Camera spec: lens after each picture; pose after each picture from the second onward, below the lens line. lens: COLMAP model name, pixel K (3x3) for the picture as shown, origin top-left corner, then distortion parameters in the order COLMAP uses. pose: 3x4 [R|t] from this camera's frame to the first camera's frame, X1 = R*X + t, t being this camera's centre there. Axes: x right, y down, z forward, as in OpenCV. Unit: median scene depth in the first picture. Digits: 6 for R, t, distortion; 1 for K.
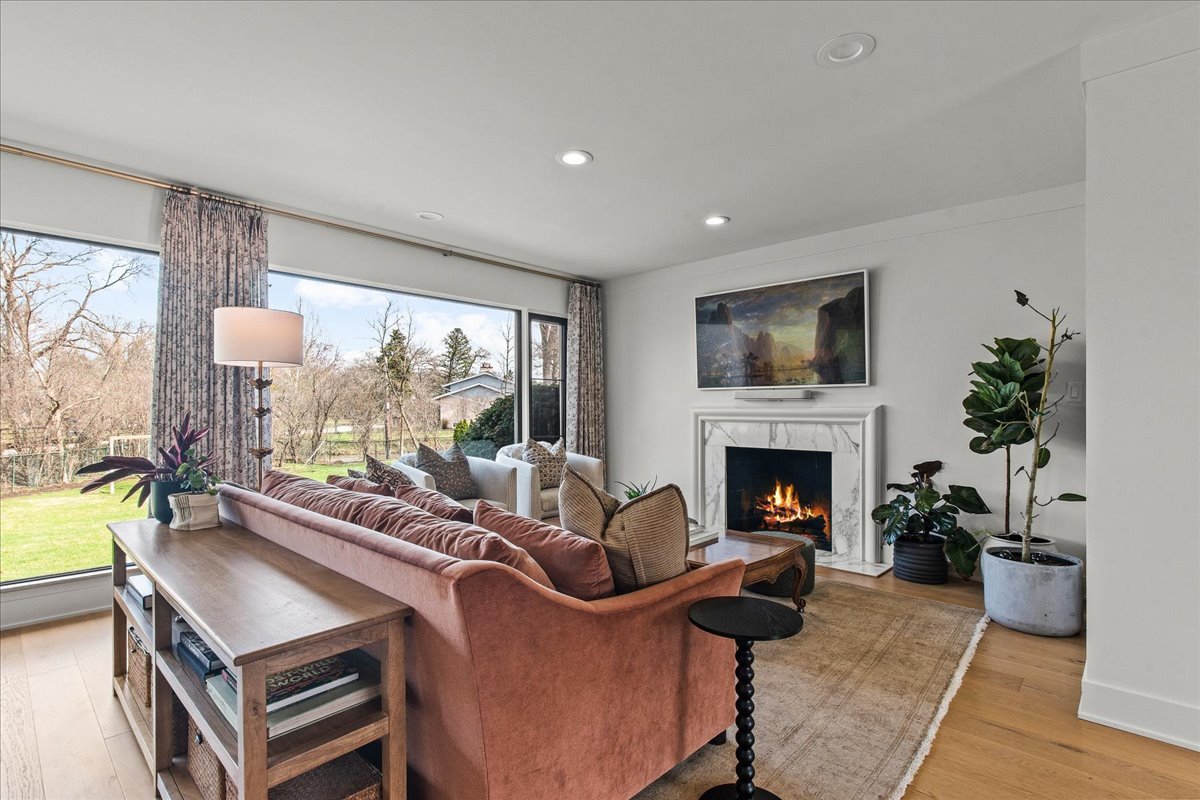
lens RADIAL K [[572.6, 0, 594.5], [0, 572.6, 399.0], [0, 0, 1]] dist [0.002040, -0.000197]
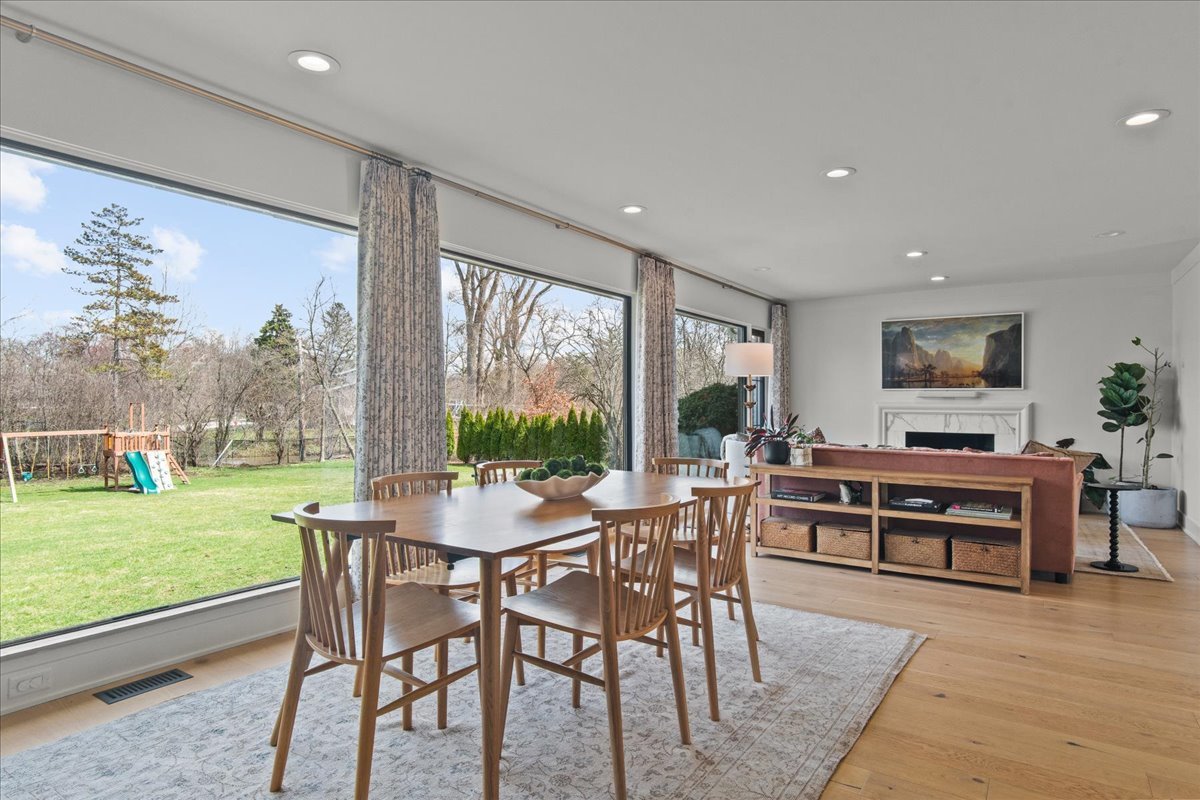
lens RADIAL K [[684.9, 0, 600.0], [0, 684.9, 400.0], [0, 0, 1]] dist [0.000154, 0.000302]
pose [[0.986576, 0.007450, 0.163134, -0.825319], [-0.009380, 0.999895, 0.011062, -0.004899], [-0.163034, -0.012444, 0.986542, -0.537965]]
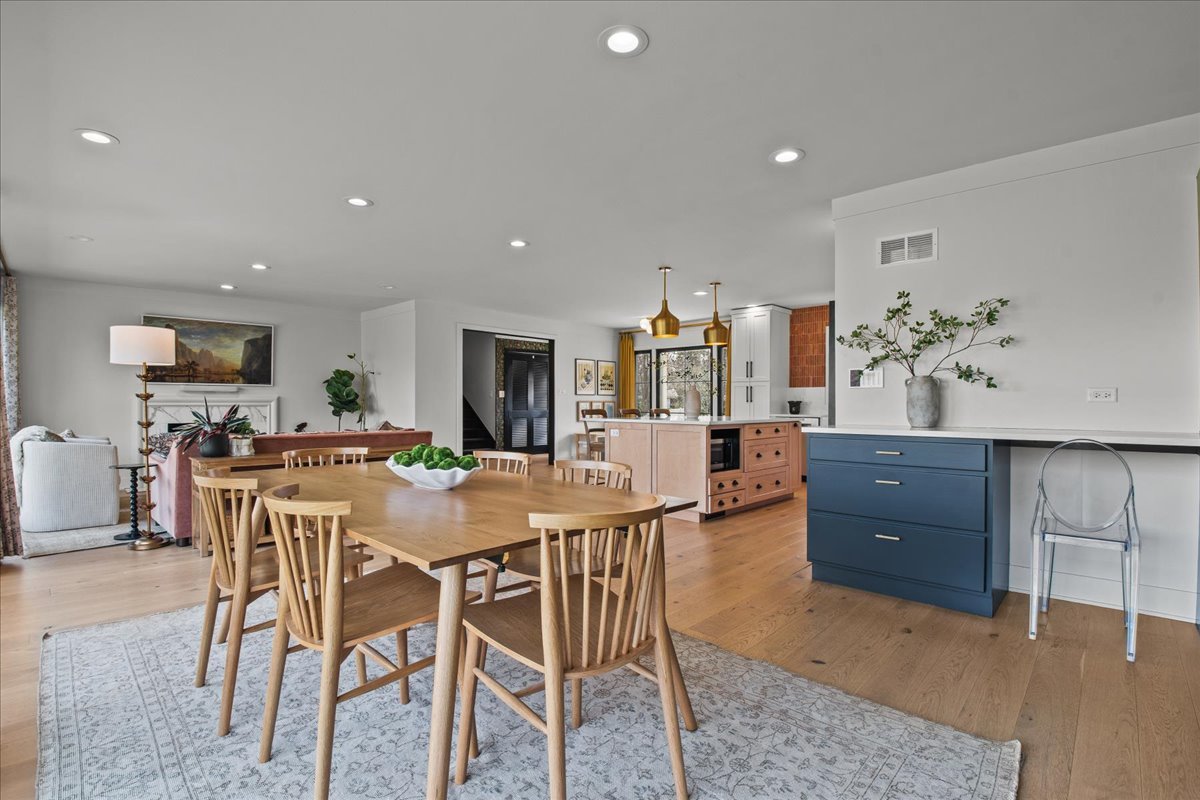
lens RADIAL K [[547.6, 0, 598.5], [0, 547.6, 404.9], [0, 0, 1]] dist [-0.000502, -0.022879]
pose [[-0.013235, -0.007645, 0.999883, -1.244509], [-0.018359, 0.999804, 0.007401, 0.005755], [-0.999744, -0.018259, -0.013372, -0.067966]]
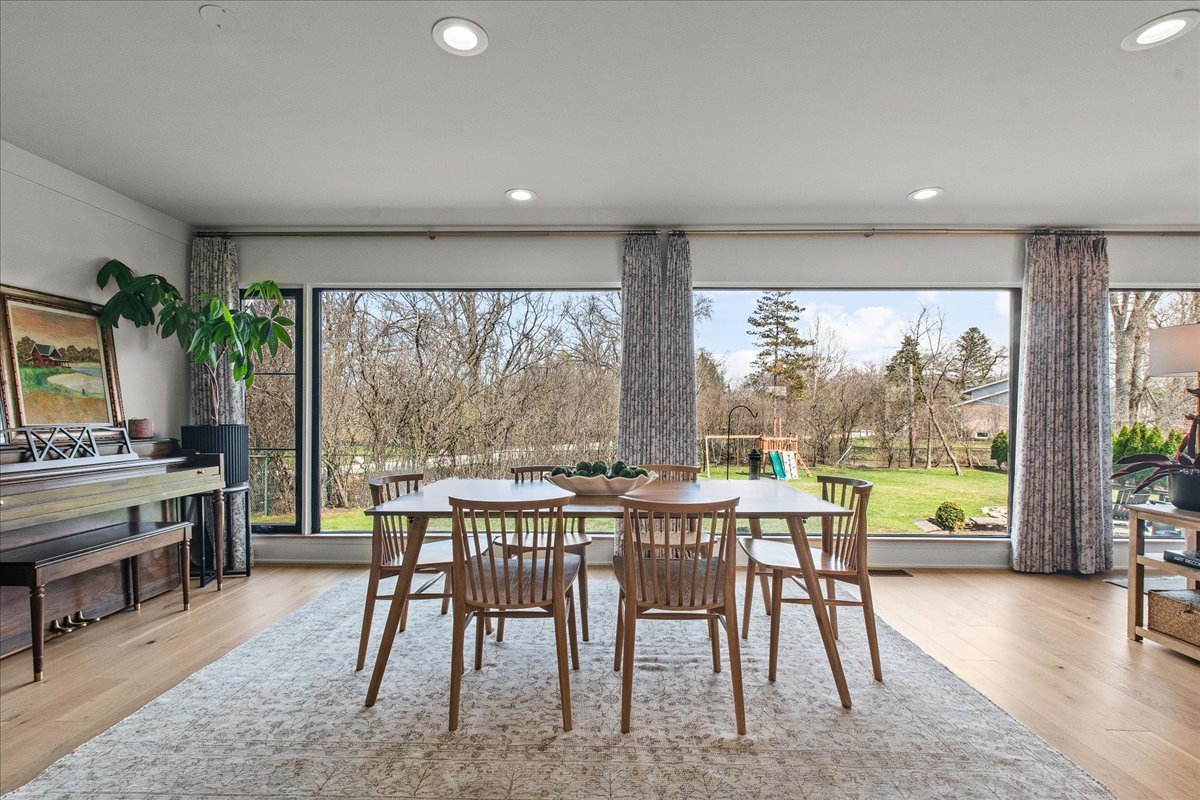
lens RADIAL K [[540.2, 0, 595.9], [0, 540.2, 424.7], [0, 0, 1]] dist [-0.002503, -0.000237]
pose [[0.676777, 0.016423, -0.736005, -0.377667], [0.007288, 0.999553, 0.029005, -0.002033], [0.736152, -0.024995, 0.676355, -0.333744]]
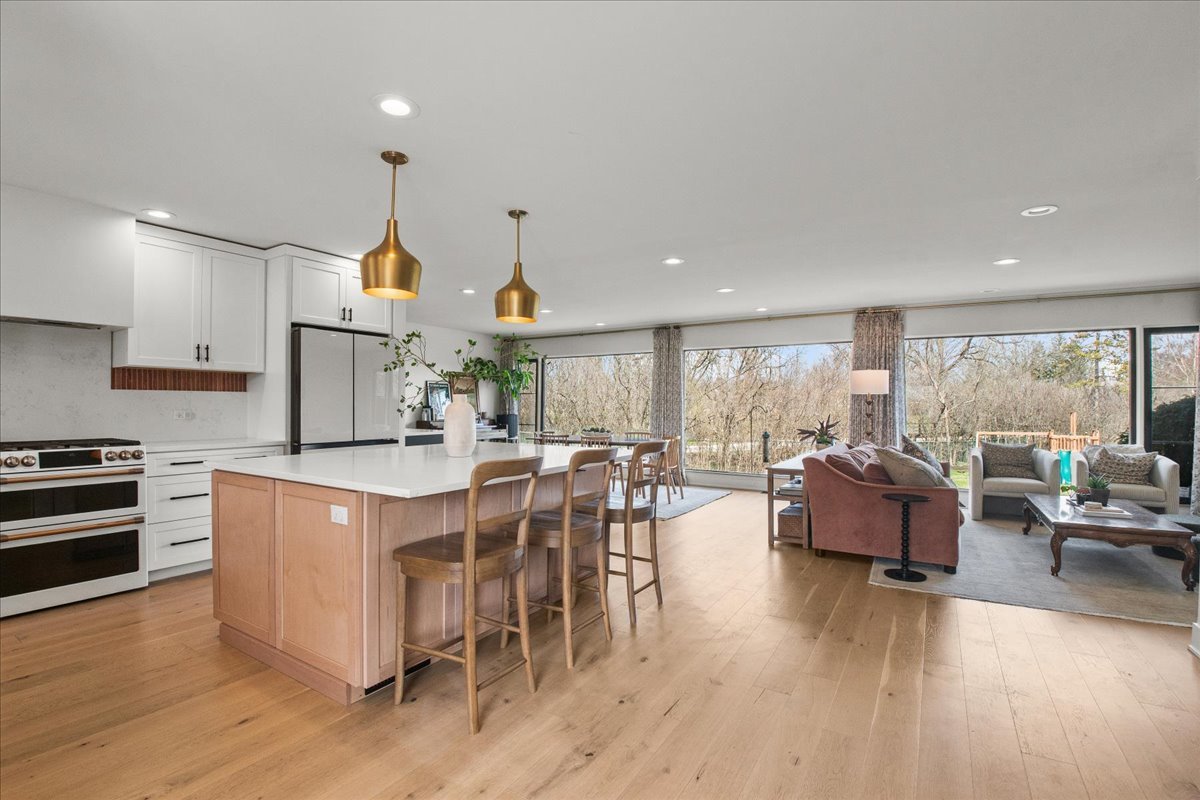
lens RADIAL K [[547.6, 0, 598.5], [0, 547.6, 404.9], [0, 0, 1]] dist [-0.000502, -0.022879]
pose [[0.204411, -0.000527, -0.978885, 0.810364], [0.010043, 0.999948, 0.001559, -0.019013], [0.978834, -0.010149, 0.204406, -0.296602]]
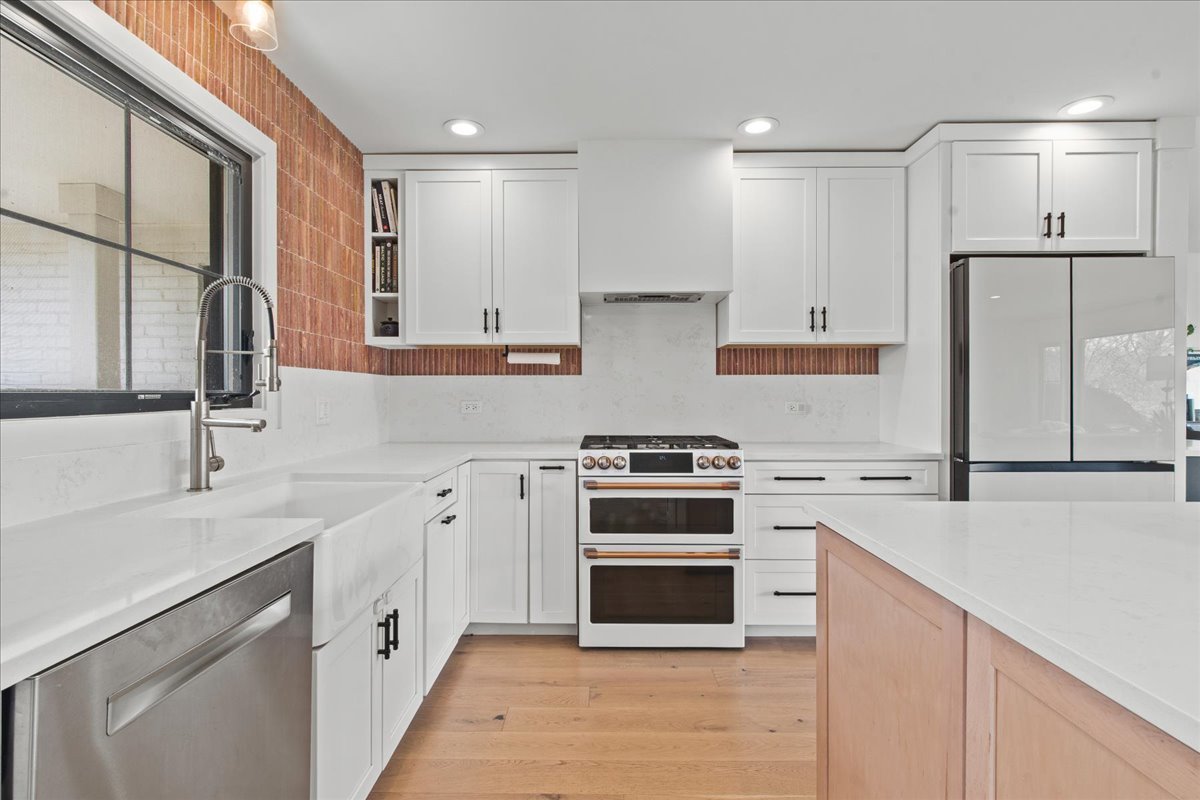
lens RADIAL K [[572.6, 0, 594.5], [0, 572.6, 399.0], [0, 0, 1]] dist [0.002040, -0.000197]
pose [[-0.734030, 0.006559, -0.679086, 0.440768], [0.010047, 0.999949, -0.001201, -0.019785], [0.679043, -0.007704, -0.734058, -0.441250]]
